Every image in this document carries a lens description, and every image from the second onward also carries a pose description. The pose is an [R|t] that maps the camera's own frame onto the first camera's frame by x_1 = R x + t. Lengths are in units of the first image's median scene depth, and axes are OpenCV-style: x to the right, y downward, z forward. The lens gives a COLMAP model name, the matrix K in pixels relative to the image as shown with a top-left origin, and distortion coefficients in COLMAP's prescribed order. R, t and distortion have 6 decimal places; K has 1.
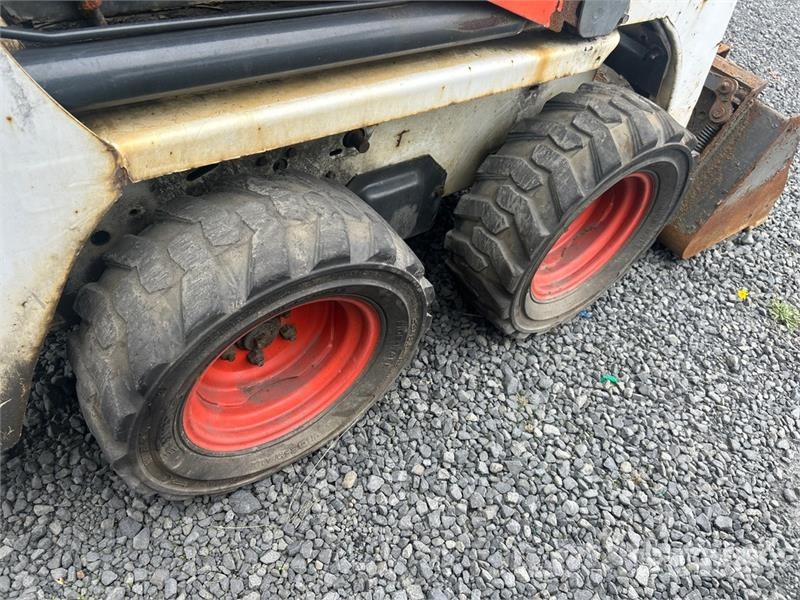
lens RADIAL K [[616.6, 0, 397.7], [0, 616.6, 311.8], [0, 0, 1]] dist [0.039130, -0.034932]
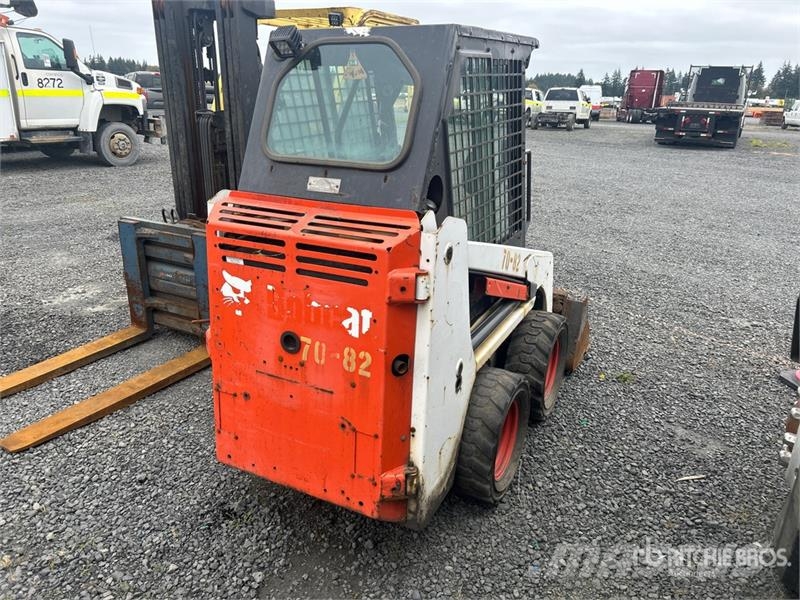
lens RADIAL K [[605.7, 0, 405.2], [0, 605.7, 302.5], [0, 0, 1]] dist [0.051649, -0.064612]
pose [[0.881412, -0.297893, 0.366569, -1.059416], [0.423337, 0.842434, -0.333302, 0.236796], [-0.209522, 0.448959, 0.868641, -1.132413]]
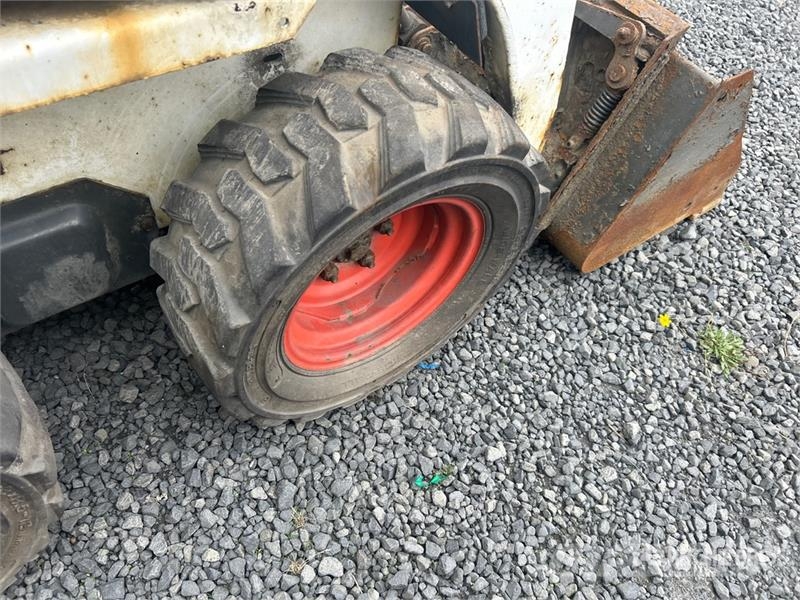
lens RADIAL K [[614.5, 0, 390.8], [0, 614.5, 305.1], [0, 0, 1]] dist [0.044576, -0.061329]
pose [[0.999065, -0.010400, -0.041959, 0.376870], [0.015077, 0.993510, 0.112738, -0.191808], [0.040514, -0.113265, 0.992738, 0.380845]]
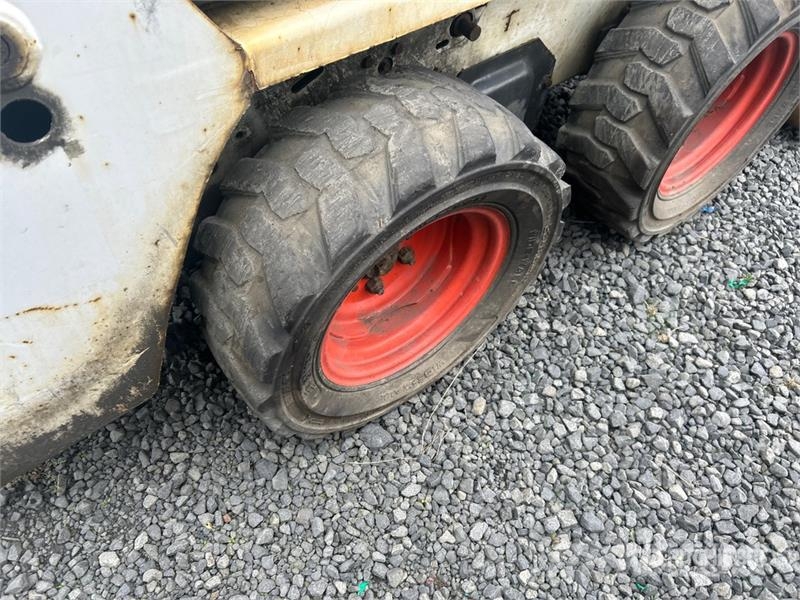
lens RADIAL K [[615.1, 0, 389.6], [0, 615.1, 311.7], [0, 0, 1]] dist [0.063334, -0.080970]
pose [[0.992348, -0.083999, -0.090500, -0.109317], [0.093823, 0.989448, 0.110406, 0.010950], [0.080271, -0.118052, 0.989758, 0.069242]]
